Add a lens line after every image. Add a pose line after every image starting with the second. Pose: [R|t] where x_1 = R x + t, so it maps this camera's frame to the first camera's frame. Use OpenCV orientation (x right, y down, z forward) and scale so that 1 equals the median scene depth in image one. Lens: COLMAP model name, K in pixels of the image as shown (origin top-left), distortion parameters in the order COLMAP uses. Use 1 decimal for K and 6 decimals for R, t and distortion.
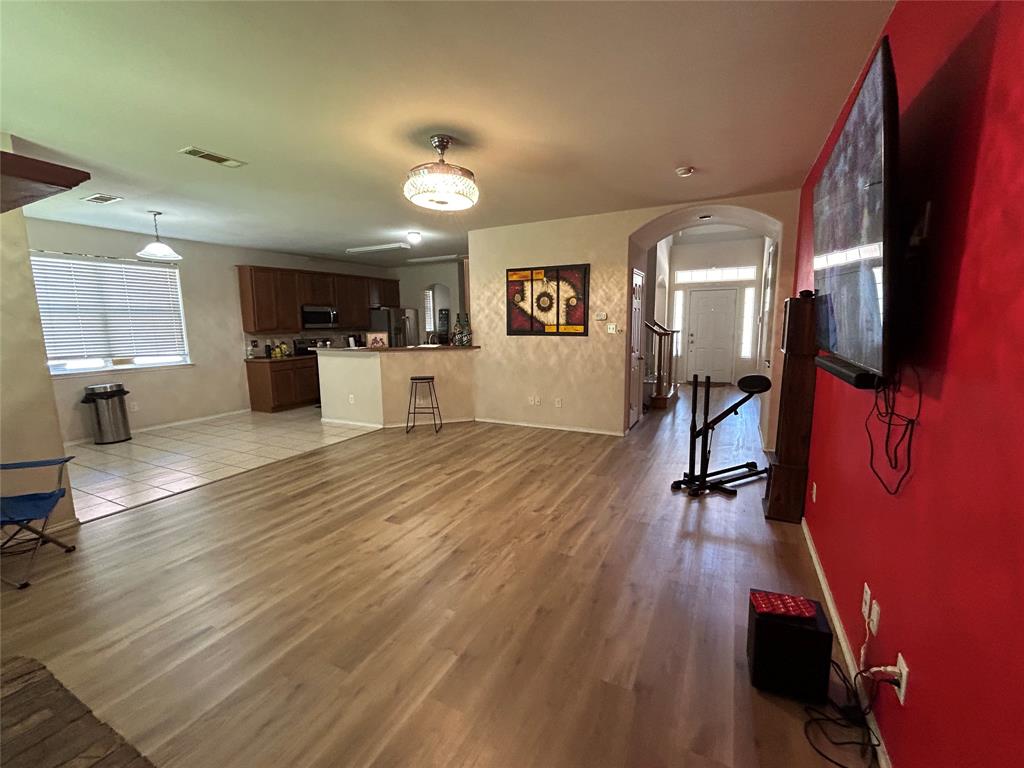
lens RADIAL K [[435.2, 0, 512.0], [0, 435.2, 384.0], [0, 0, 1]] dist [0.001712, -0.000108]
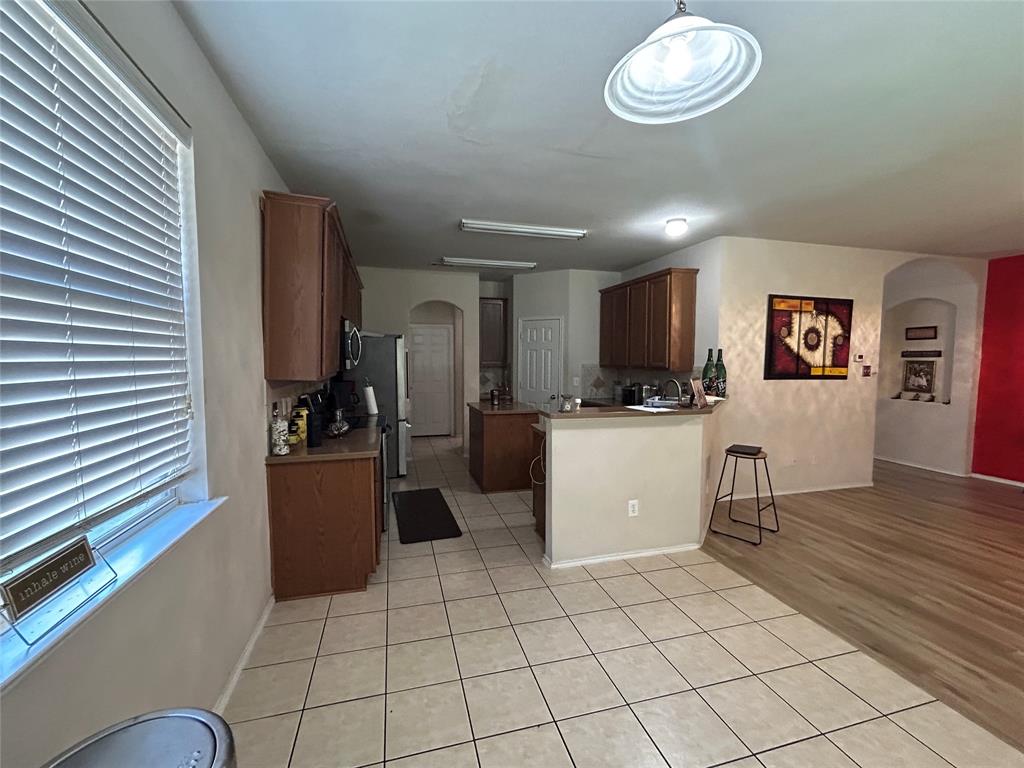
lens RADIAL K [[435.2, 0, 512.0], [0, 435.2, 384.0], [0, 0, 1]] dist [0.001712, -0.000108]
pose [[0.739776, -0.023812, 0.672432, -0.903872], [0.081596, 0.995173, -0.054527, -0.104357], [-0.667887, 0.095206, 0.738148, 0.775901]]
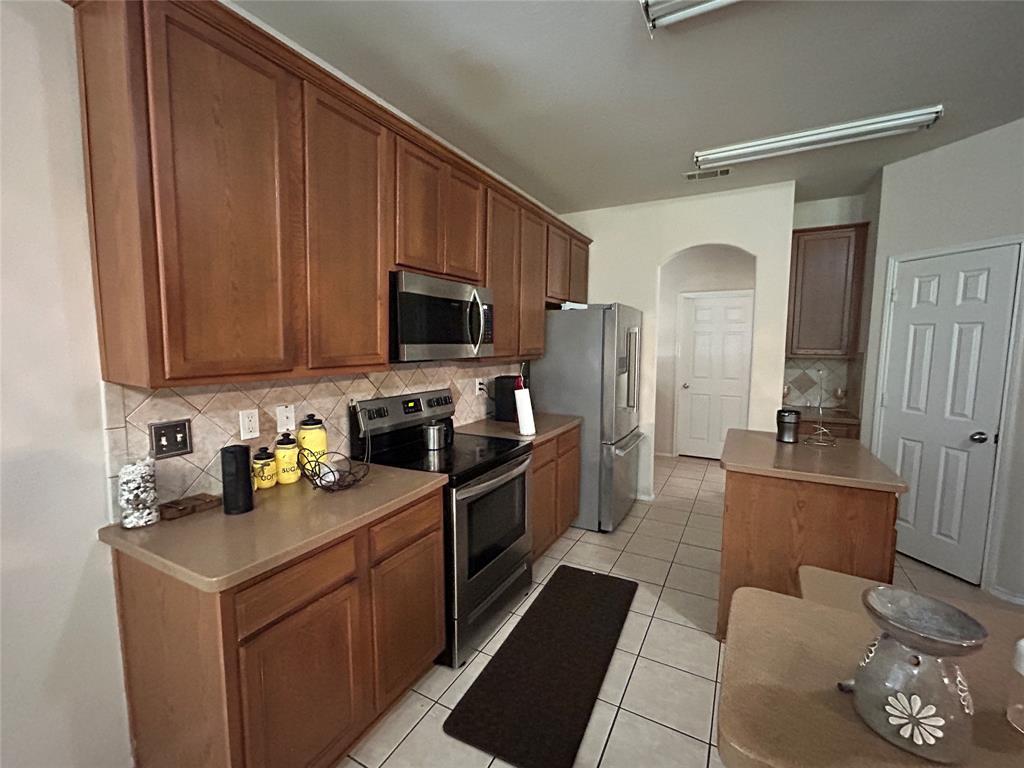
lens RADIAL K [[435.2, 0, 512.0], [0, 435.2, 384.0], [0, 0, 1]] dist [0.001712, -0.000108]
pose [[0.999376, 0.020302, -0.028919, -0.561869], [-0.021636, 0.998679, -0.046602, -0.146131], [0.027935, 0.047198, 0.998495, 1.049861]]
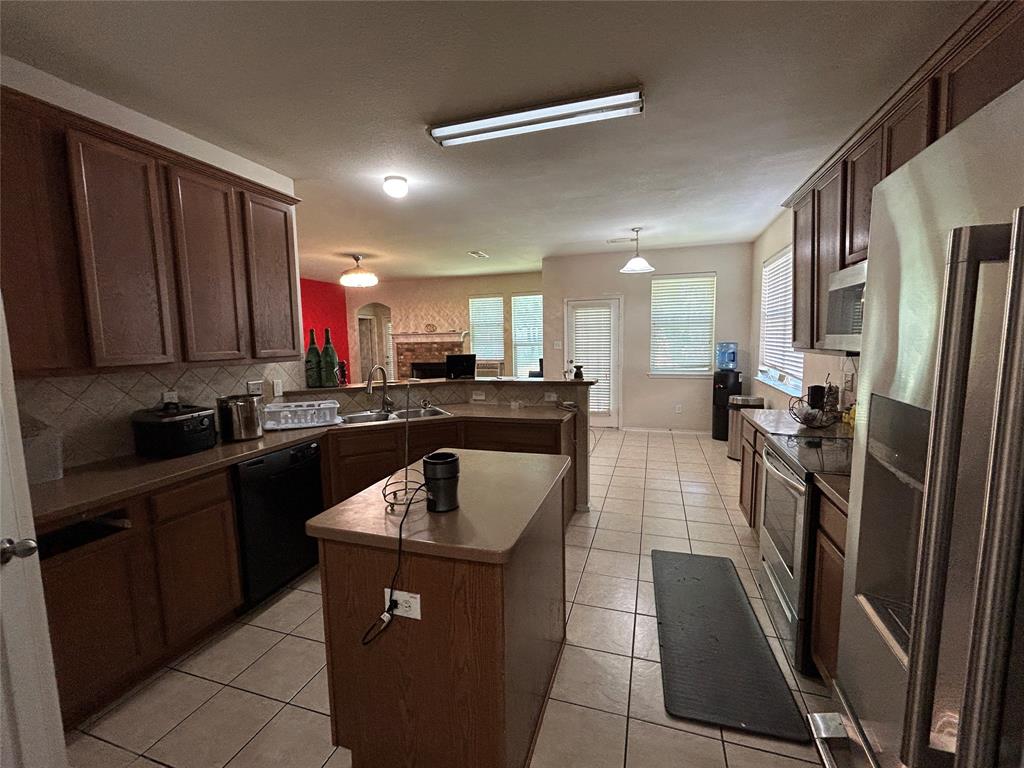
lens RADIAL K [[437.2, 0, 512.0], [0, 437.2, 384.0], [0, 0, 1]] dist [0.000159, -0.000052]
pose [[-0.987685, 0.049915, -0.148277, -0.295326], [0.011816, 0.968834, 0.247429, -0.254430], [0.156006, 0.242630, -0.957493, 1.752551]]
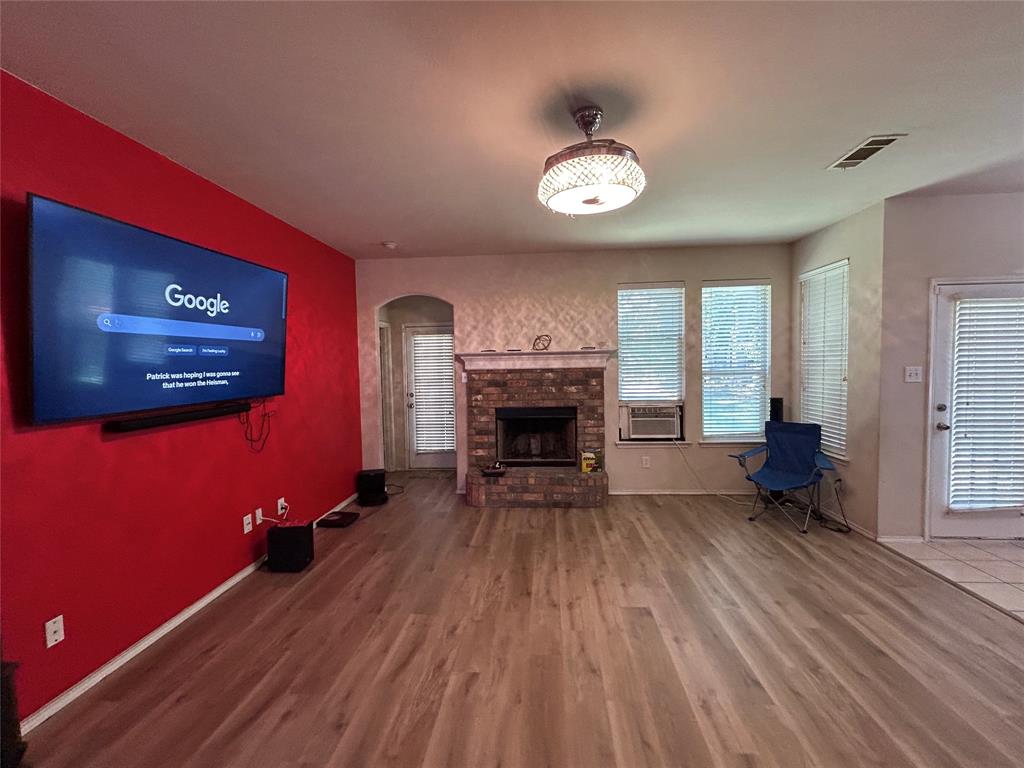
lens RADIAL K [[435.2, 0, 512.0], [0, 435.2, 384.0], [0, 0, 1]] dist [0.001712, -0.000108]
pose [[-0.924589, 0.049074, -0.377791, 0.129768], [-0.023385, 0.982488, 0.184854, -0.137157], [0.380247, 0.179748, -0.907250, 0.892968]]
